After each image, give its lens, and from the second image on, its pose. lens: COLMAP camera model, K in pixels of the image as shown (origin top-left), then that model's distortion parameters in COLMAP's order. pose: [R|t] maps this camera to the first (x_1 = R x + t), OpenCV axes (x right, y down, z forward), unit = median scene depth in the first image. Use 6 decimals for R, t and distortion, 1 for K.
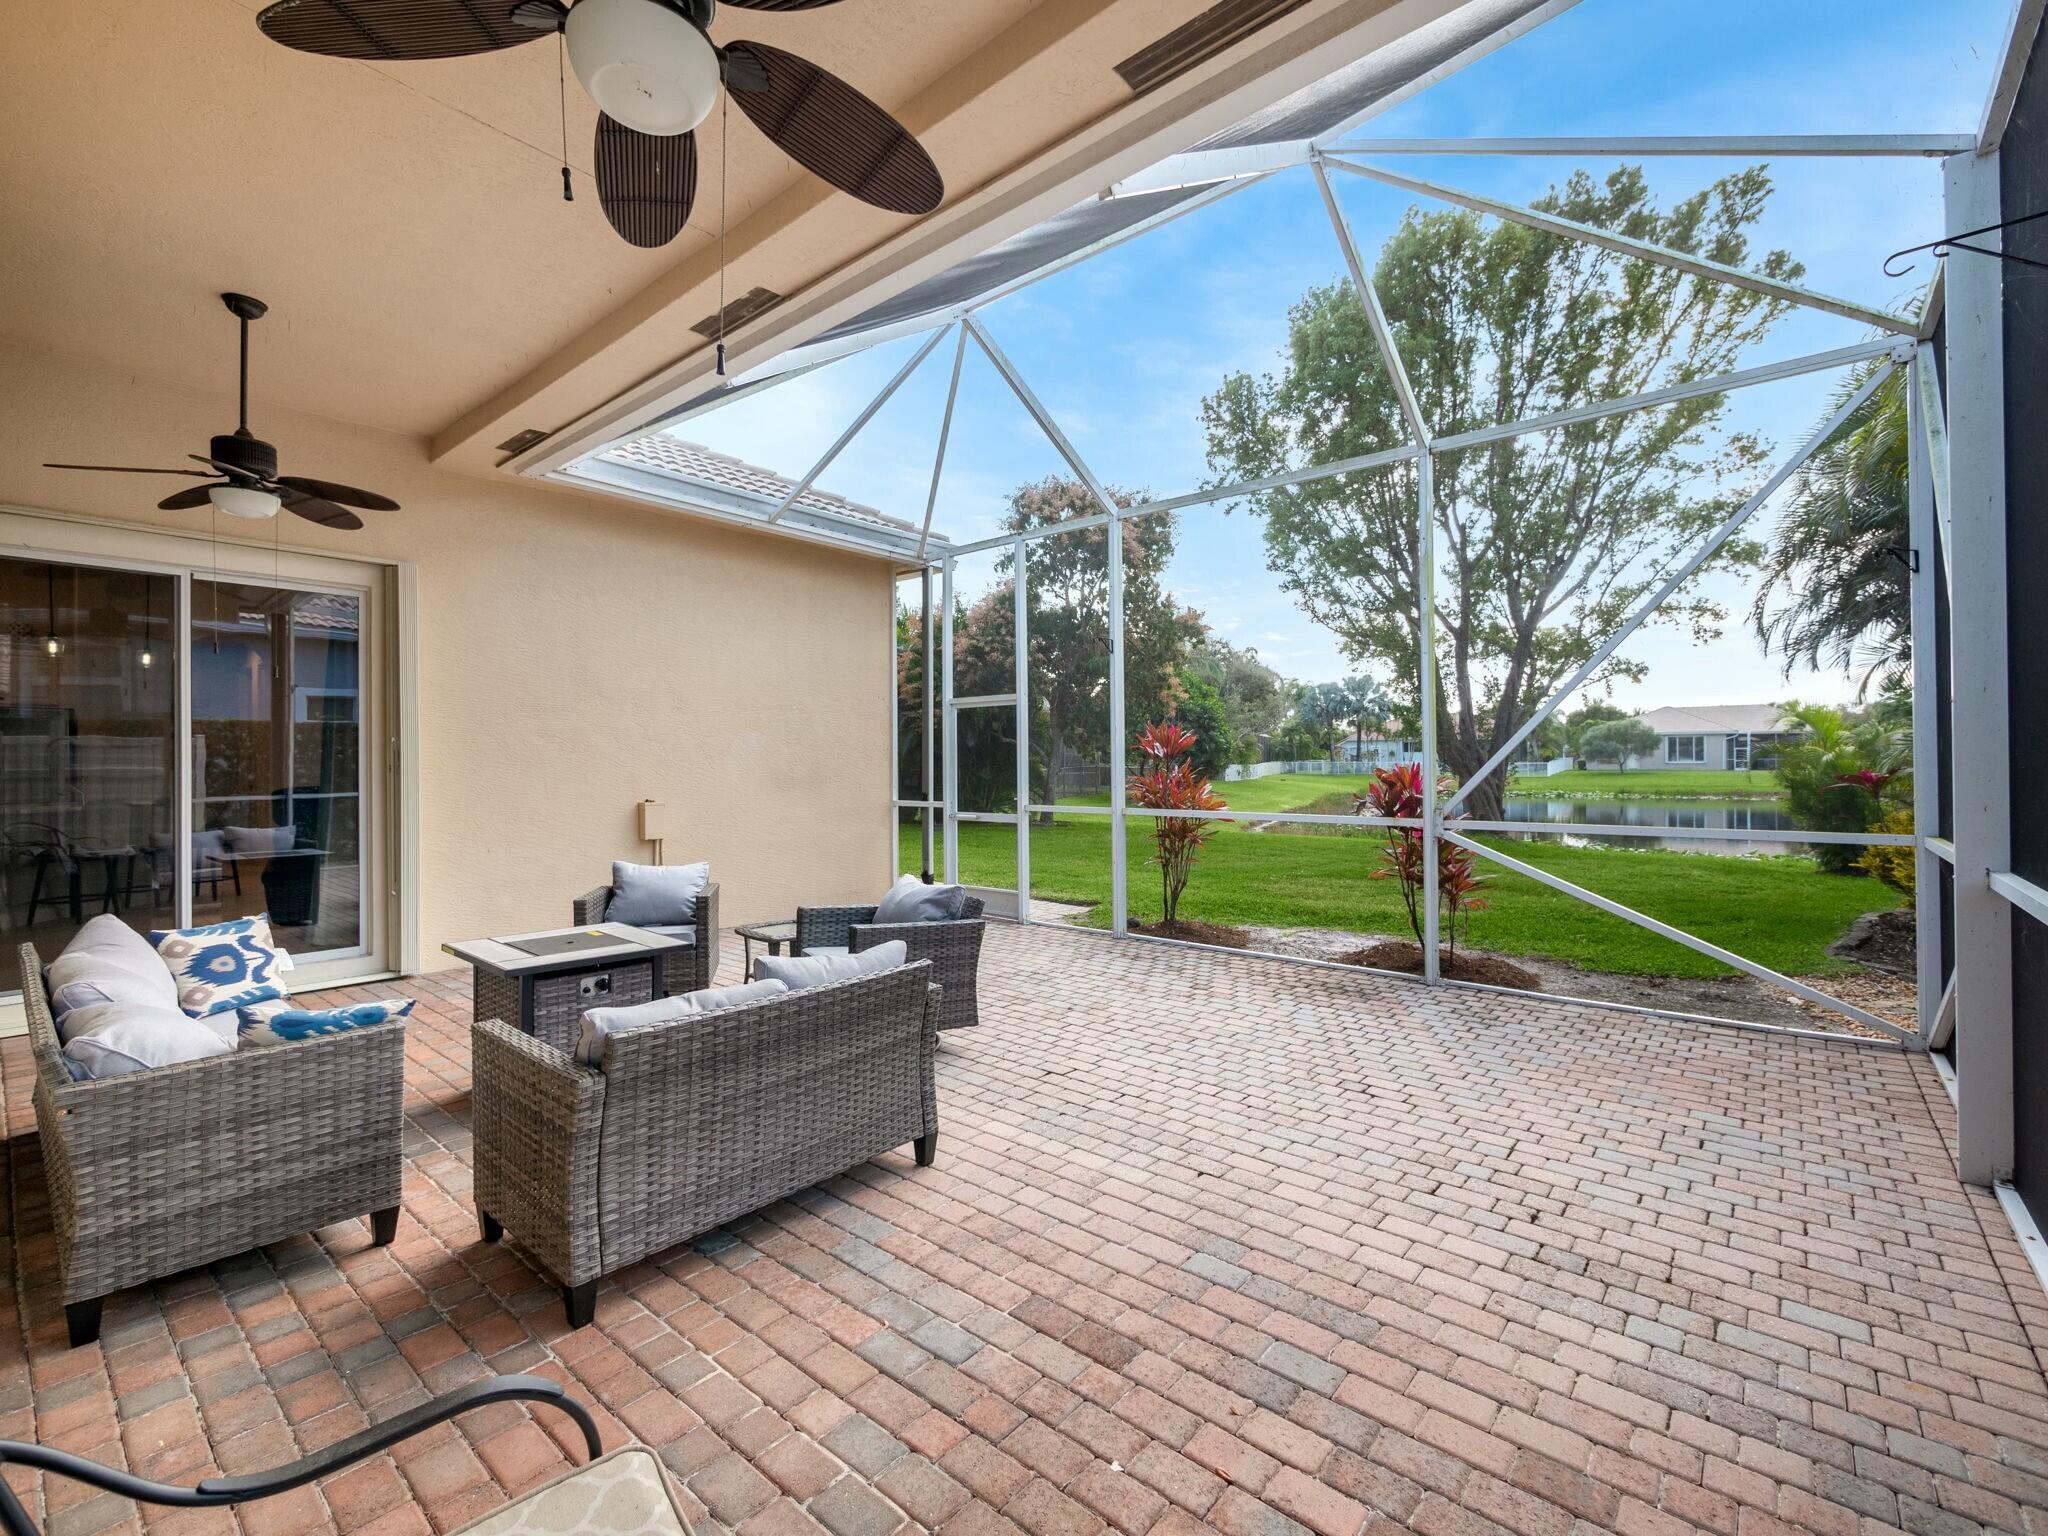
lens RADIAL K [[871.7, 0, 1020.6], [0, 871.7, 765.5], [0, 0, 1]] dist [-0.002201, -0.000324]
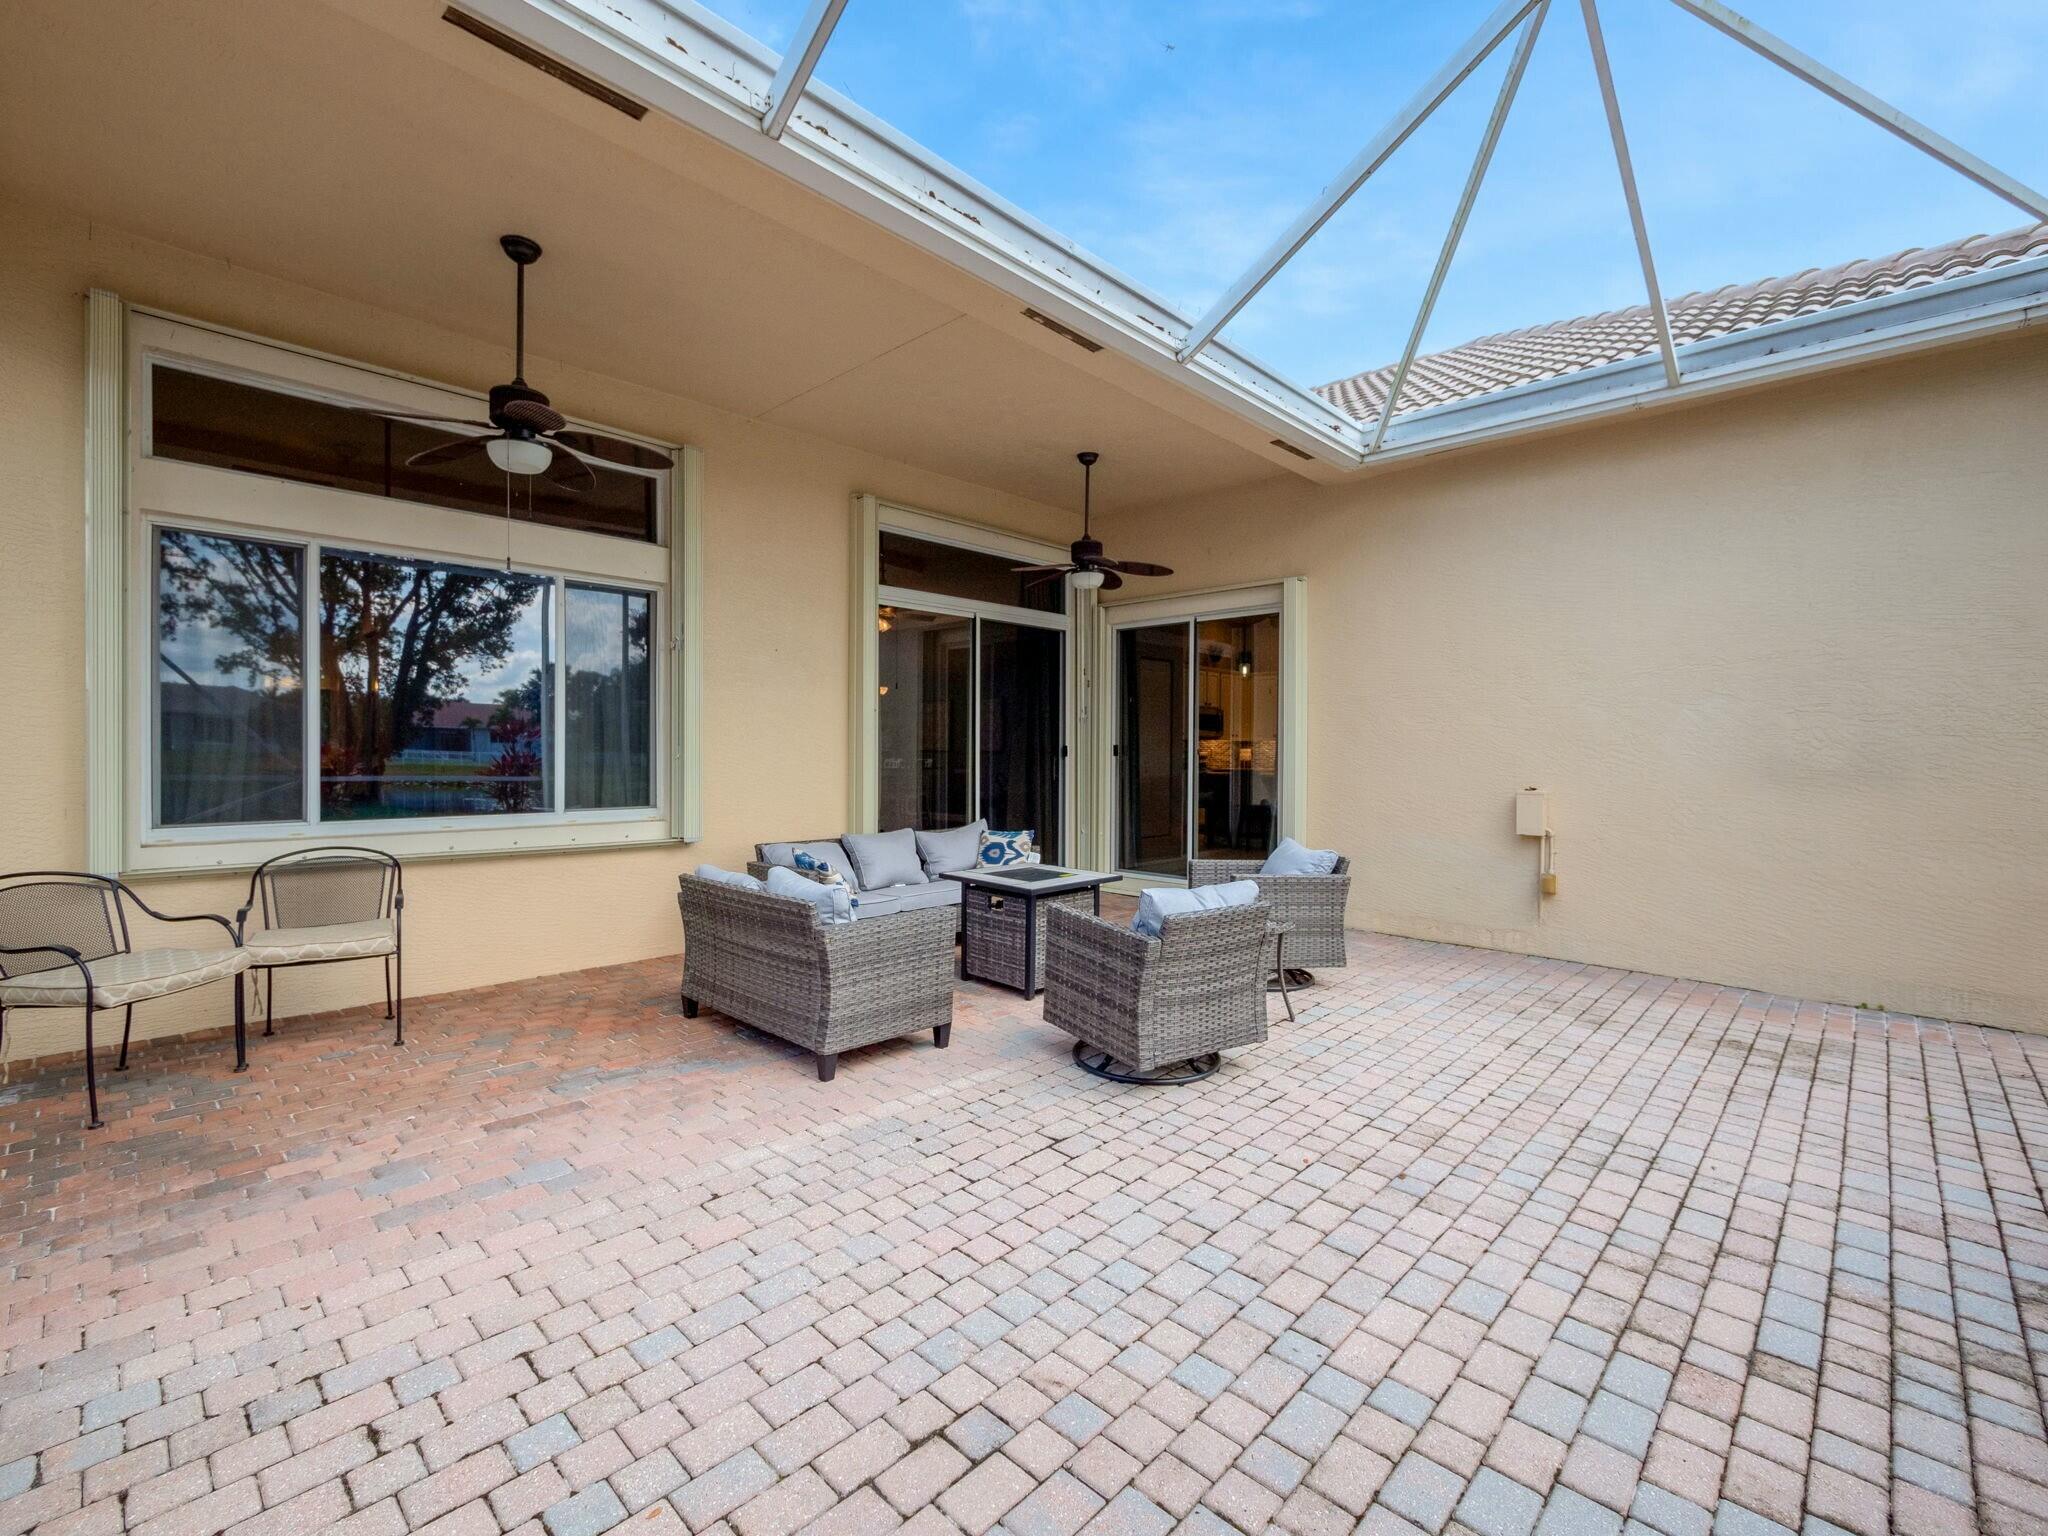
lens RADIAL K [[890.0, 0, 1029.2], [0, 890.0, 764.1], [0, 0, 1]] dist [0.000405, -0.000260]
pose [[-0.041956, 0.019060, -0.998938, 0.628912], [-0.005648, 0.999798, 0.019313, 0.004624], [0.999103, 0.006452, -0.041840, 0.779259]]
